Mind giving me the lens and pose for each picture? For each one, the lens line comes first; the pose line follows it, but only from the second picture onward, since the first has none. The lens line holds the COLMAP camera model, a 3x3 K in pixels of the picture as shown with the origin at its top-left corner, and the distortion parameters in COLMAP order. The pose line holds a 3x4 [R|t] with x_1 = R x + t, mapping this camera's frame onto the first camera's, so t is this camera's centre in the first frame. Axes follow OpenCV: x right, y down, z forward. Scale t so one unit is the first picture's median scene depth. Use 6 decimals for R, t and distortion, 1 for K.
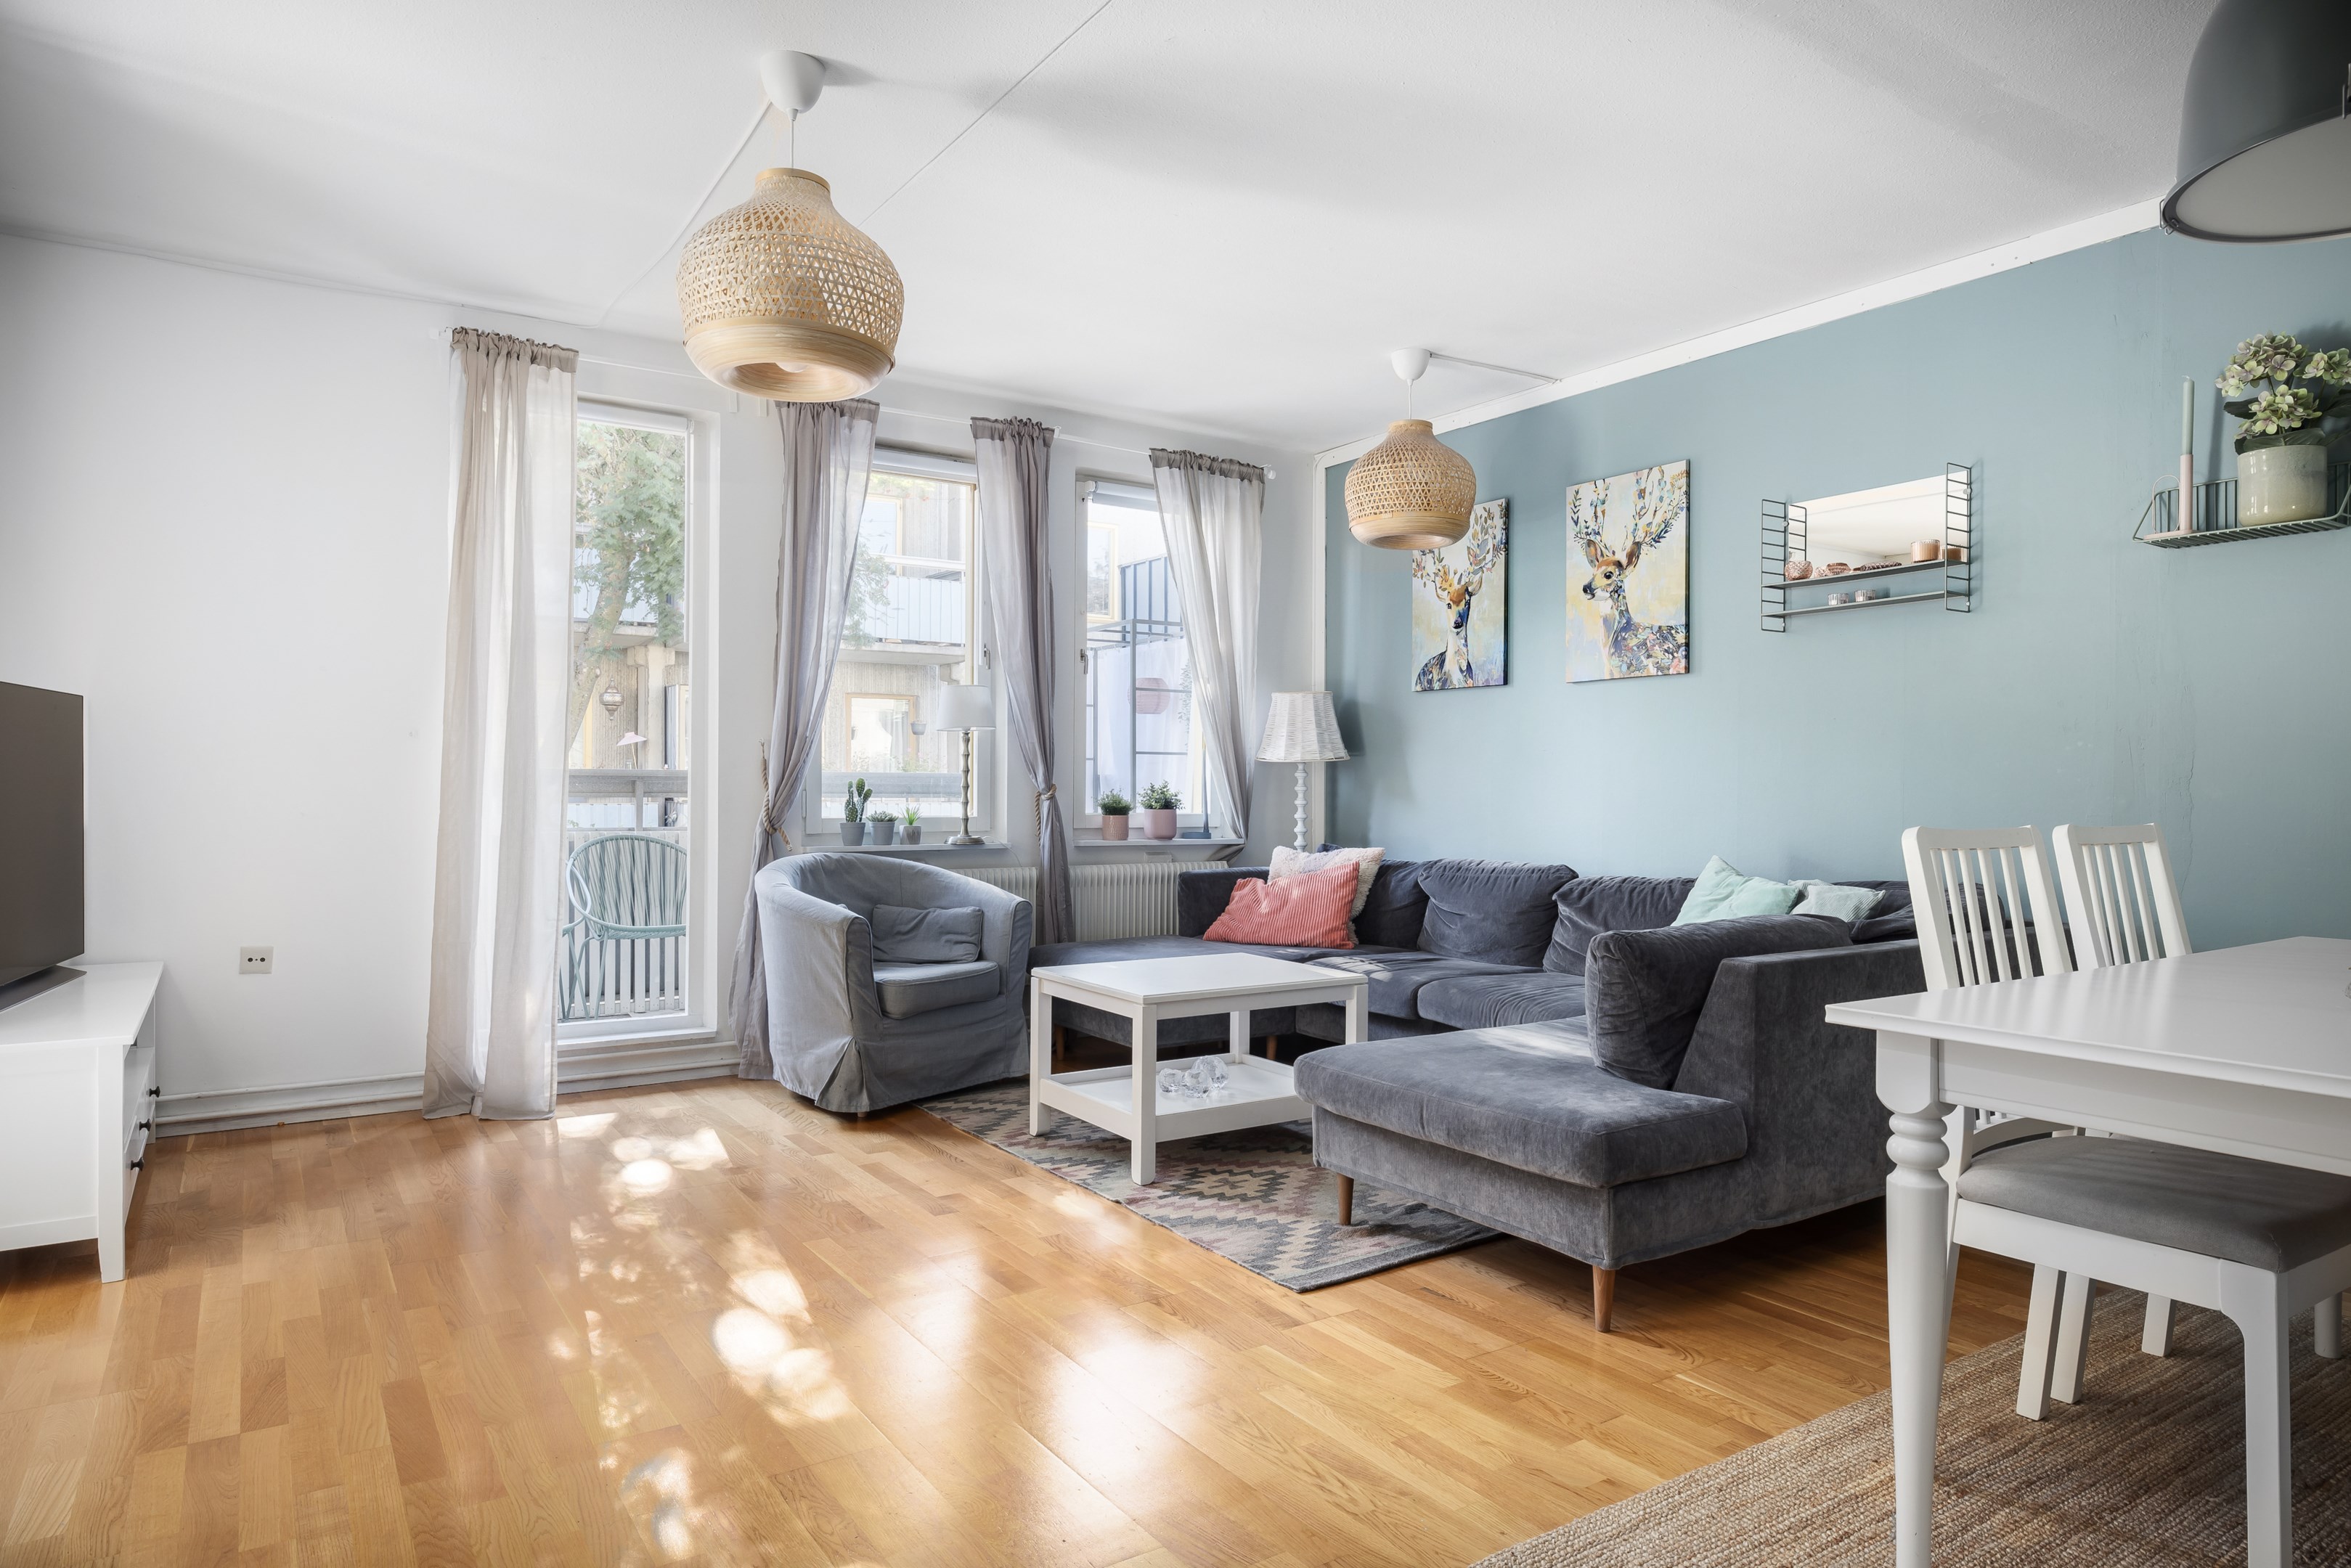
lens RADIAL K [[1400.2, 0, 1154.1], [0, 1400.2, 798.8], [0, 0, 1]] dist [-0.003839, 0.003418]
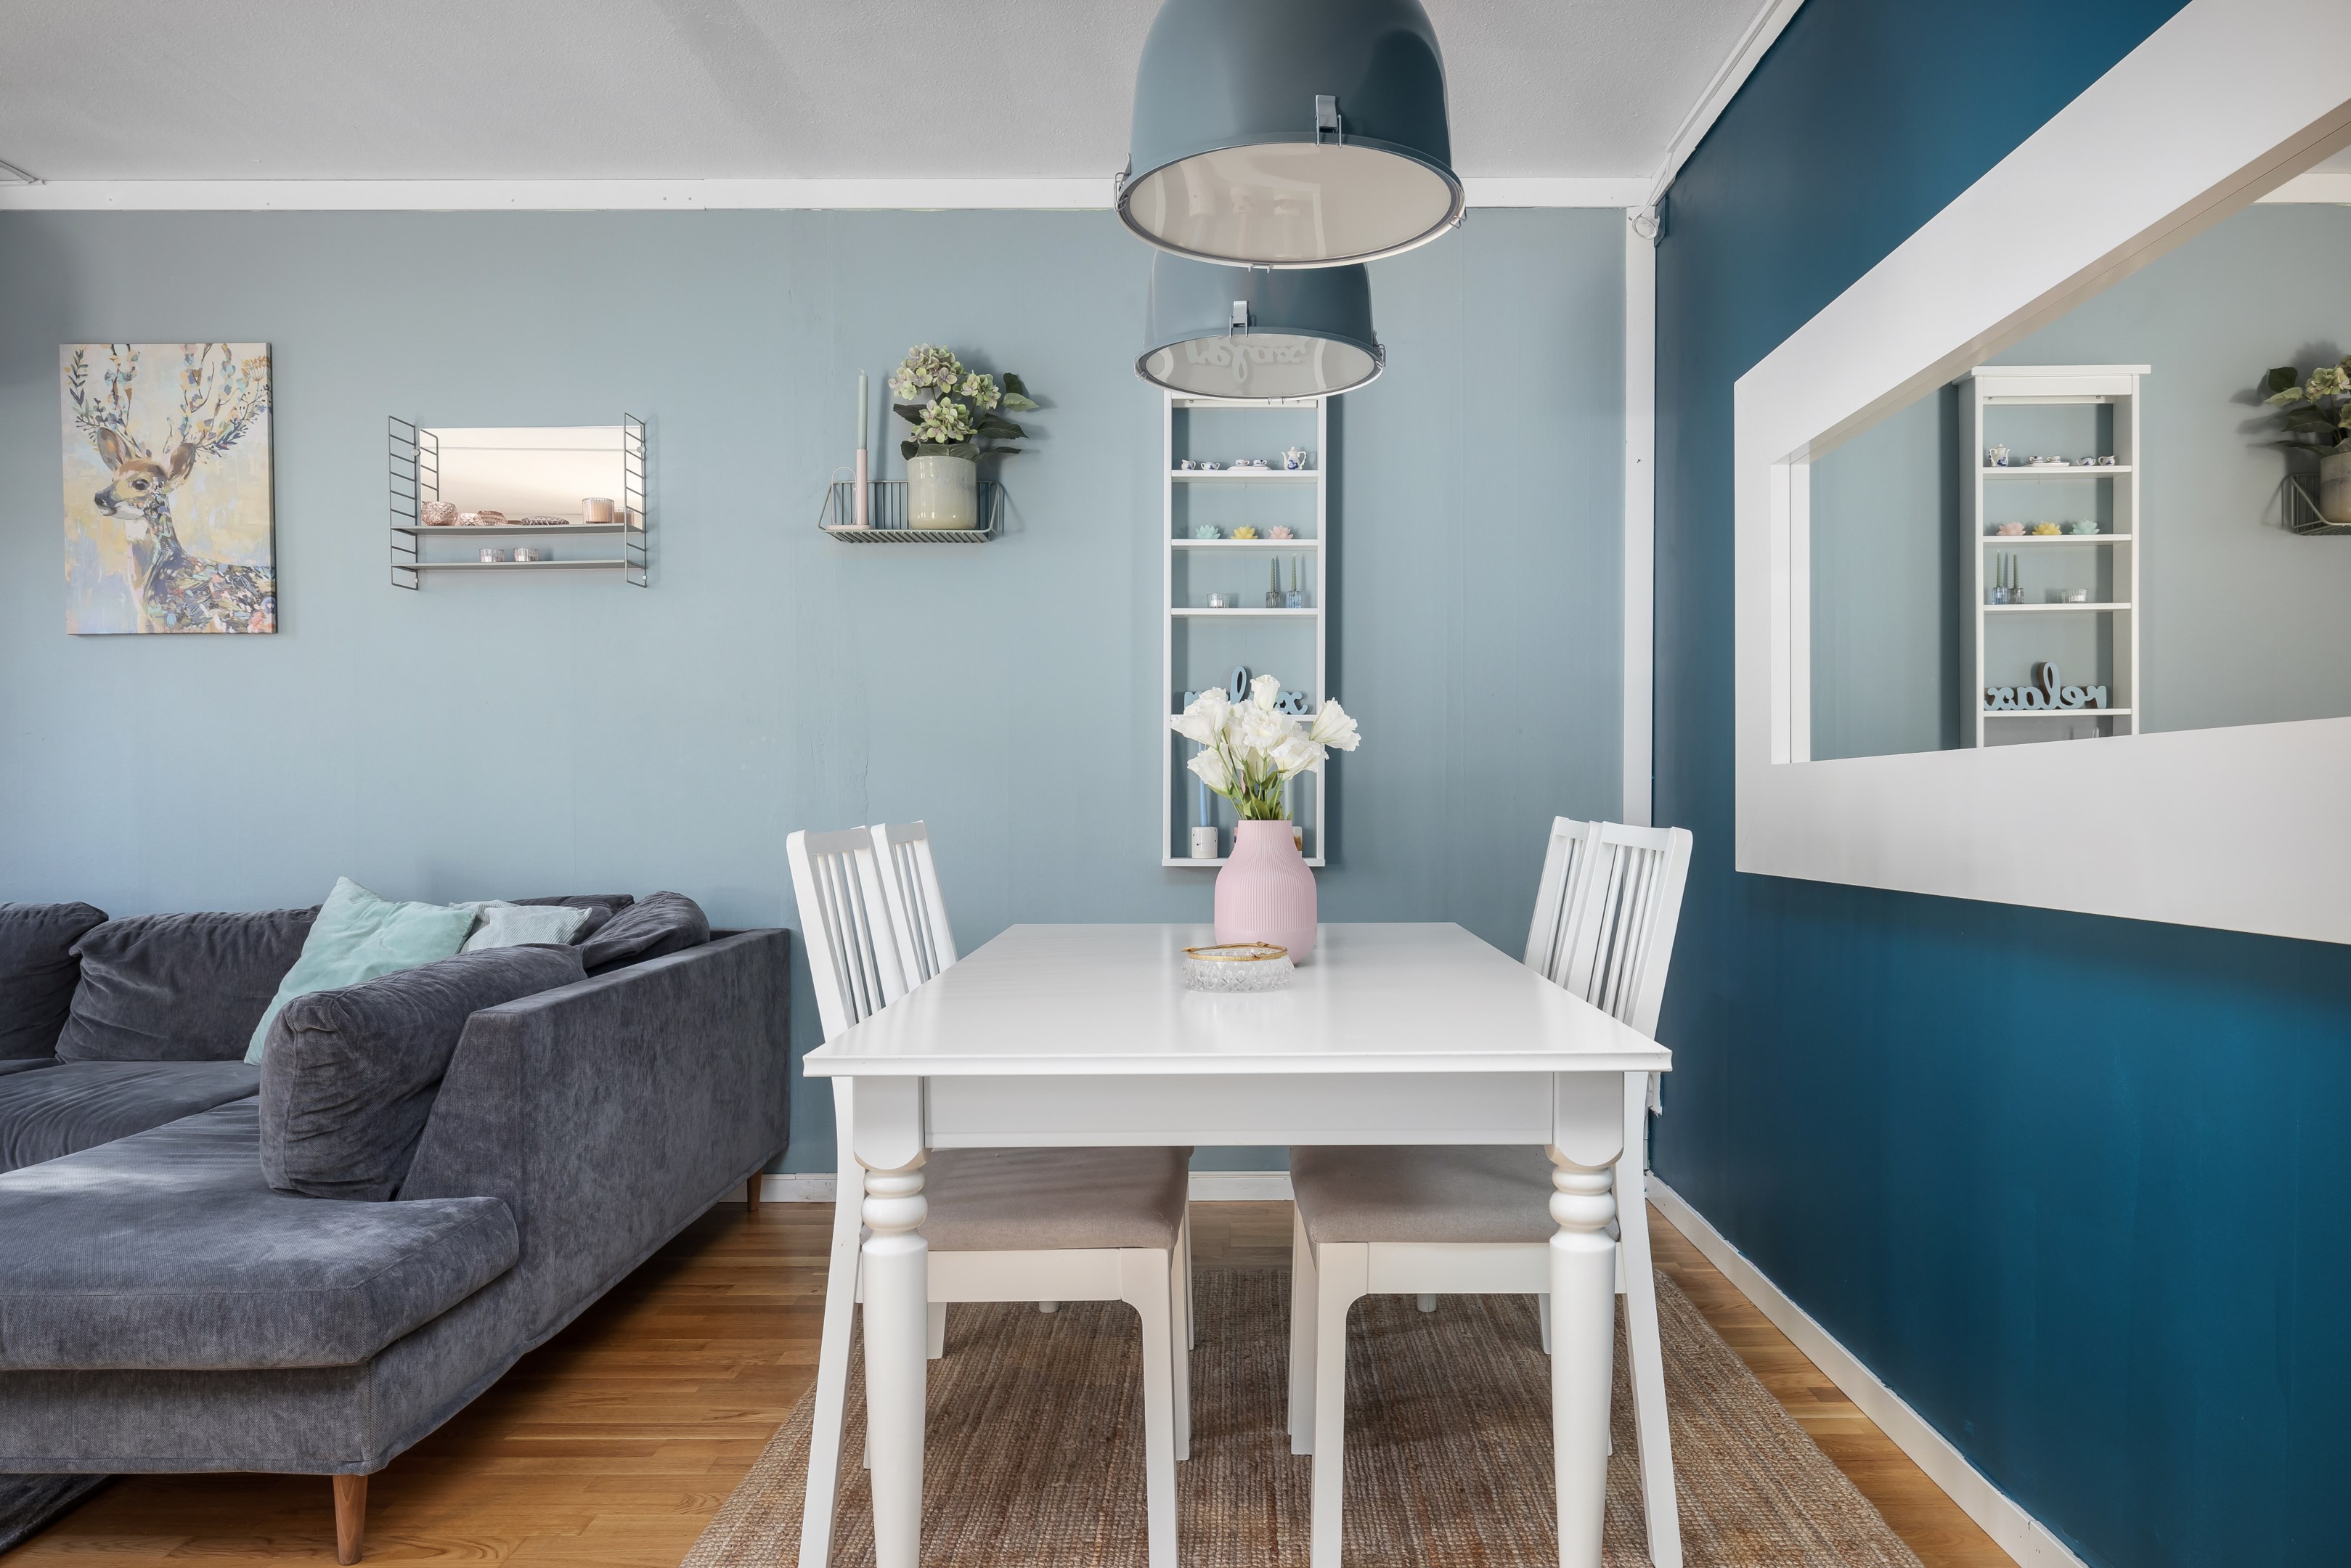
lens RADIAL K [[1631.1, 0, 1222.3], [0, 1631.1, 814.4], [0, 0, 1]] dist [0.037386, -0.024816]
pose [[0.557049, -0.023081, 0.830159, -0.073236], [0.013733, 0.999733, 0.018581, -0.003388], [-0.830366, 0.001050, 0.557217, 0.109167]]
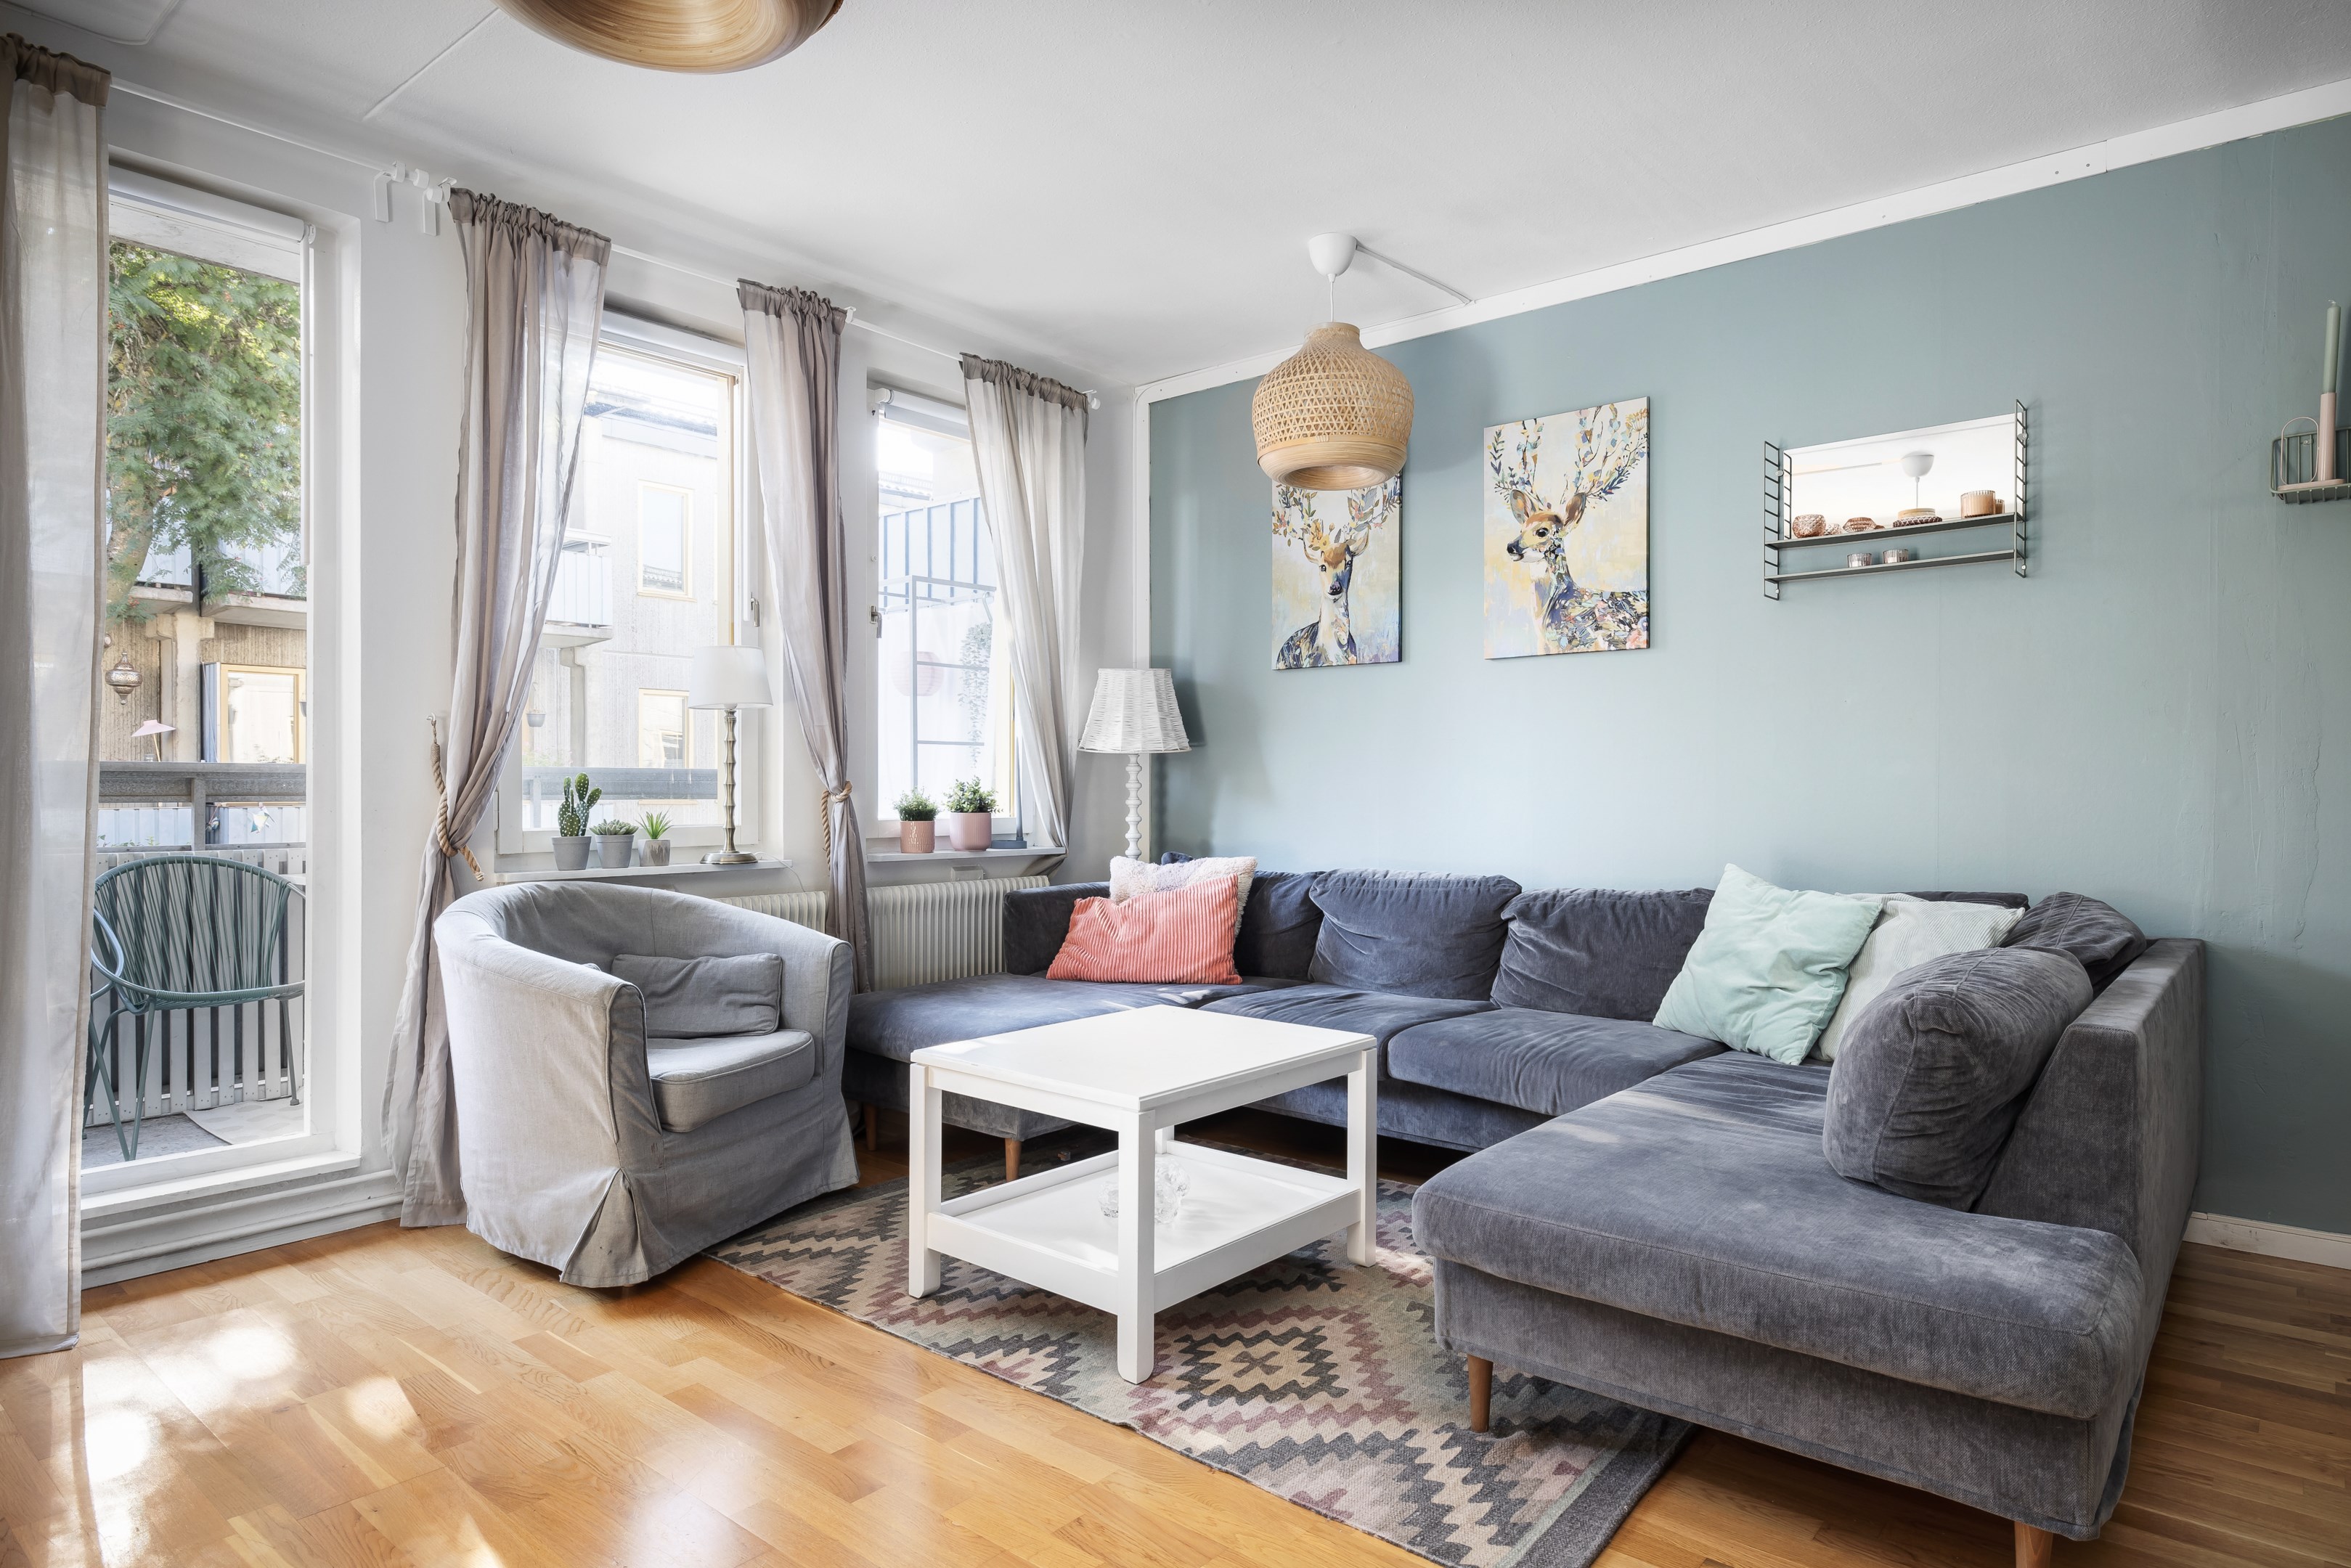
lens RADIAL K [[1359.9, 0, 1162.2], [0, 1359.9, 796.1], [0, 0, 1]] dist [0.002635, -0.000587]
pose [[0.958818, -0.006787, 0.283940, -0.153486], [0.006650, 0.999977, 0.001449, -0.003172], [-0.283943, 0.000499, 0.958841, 0.323147]]
